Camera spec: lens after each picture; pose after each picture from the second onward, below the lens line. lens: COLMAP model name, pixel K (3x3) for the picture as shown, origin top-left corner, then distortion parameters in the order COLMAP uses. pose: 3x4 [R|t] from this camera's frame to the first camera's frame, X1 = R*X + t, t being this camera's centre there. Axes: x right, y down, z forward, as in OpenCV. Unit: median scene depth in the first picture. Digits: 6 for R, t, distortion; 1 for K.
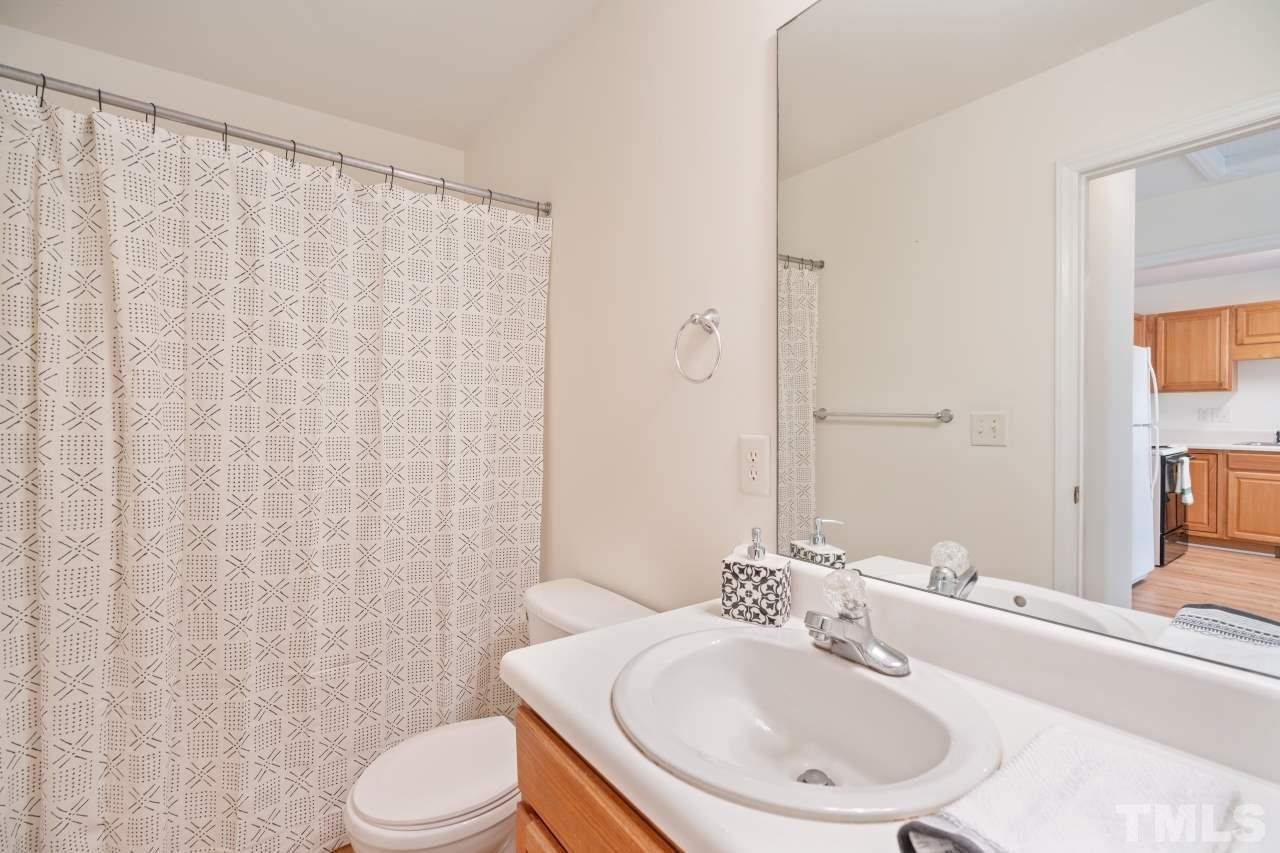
lens RADIAL K [[577.3, 0, 639.9], [0, 577.3, 422.6], [0, 0, 1]] dist [-0.005293, 0.002800]
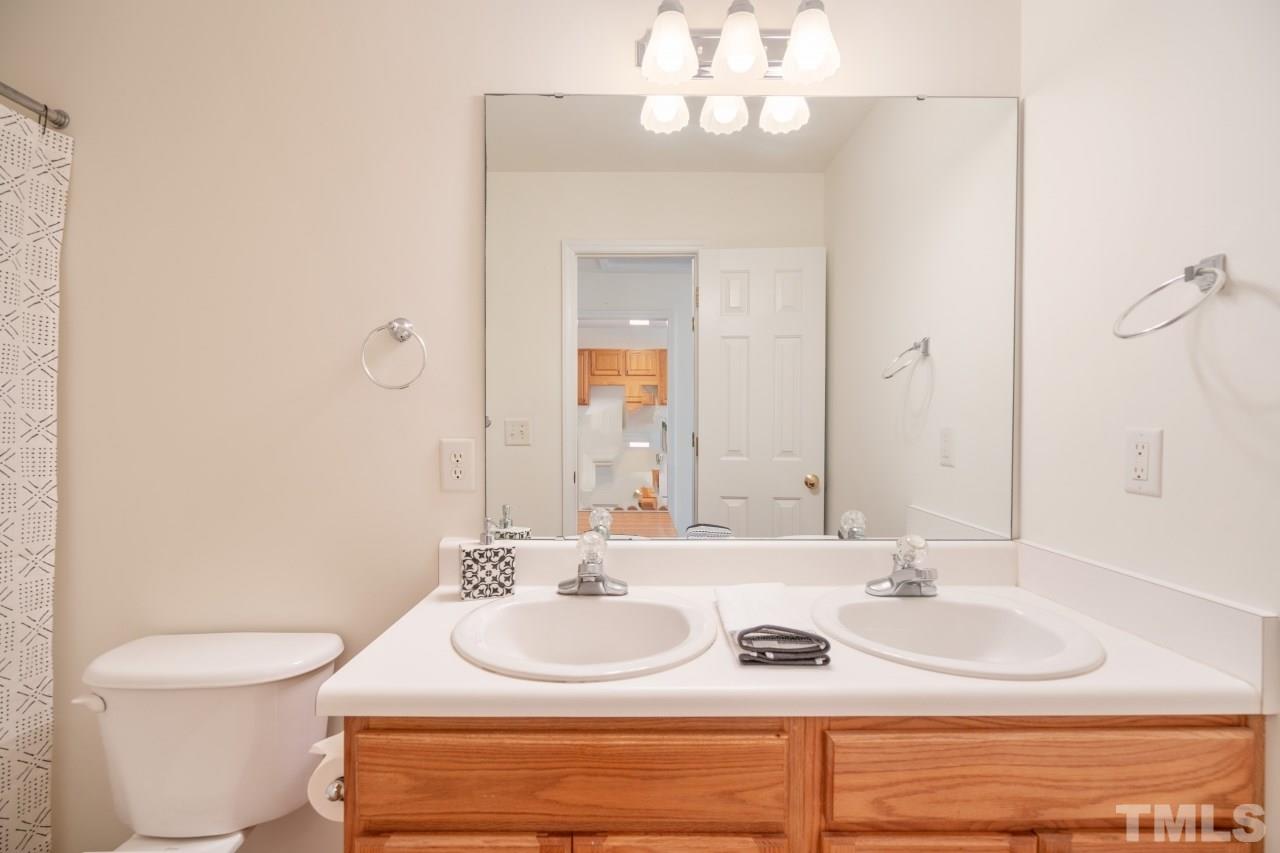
lens RADIAL K [[577.3, 0, 639.4], [0, 577.3, 426.6], [0, 0, 1]] dist [-0.005293, 0.002800]
pose [[0.580799, -0.004861, 0.814033, -0.580152], [0.006591, 0.999977, 0.001269, -0.000921], [-0.814020, 0.004629, 0.580818, 0.068009]]
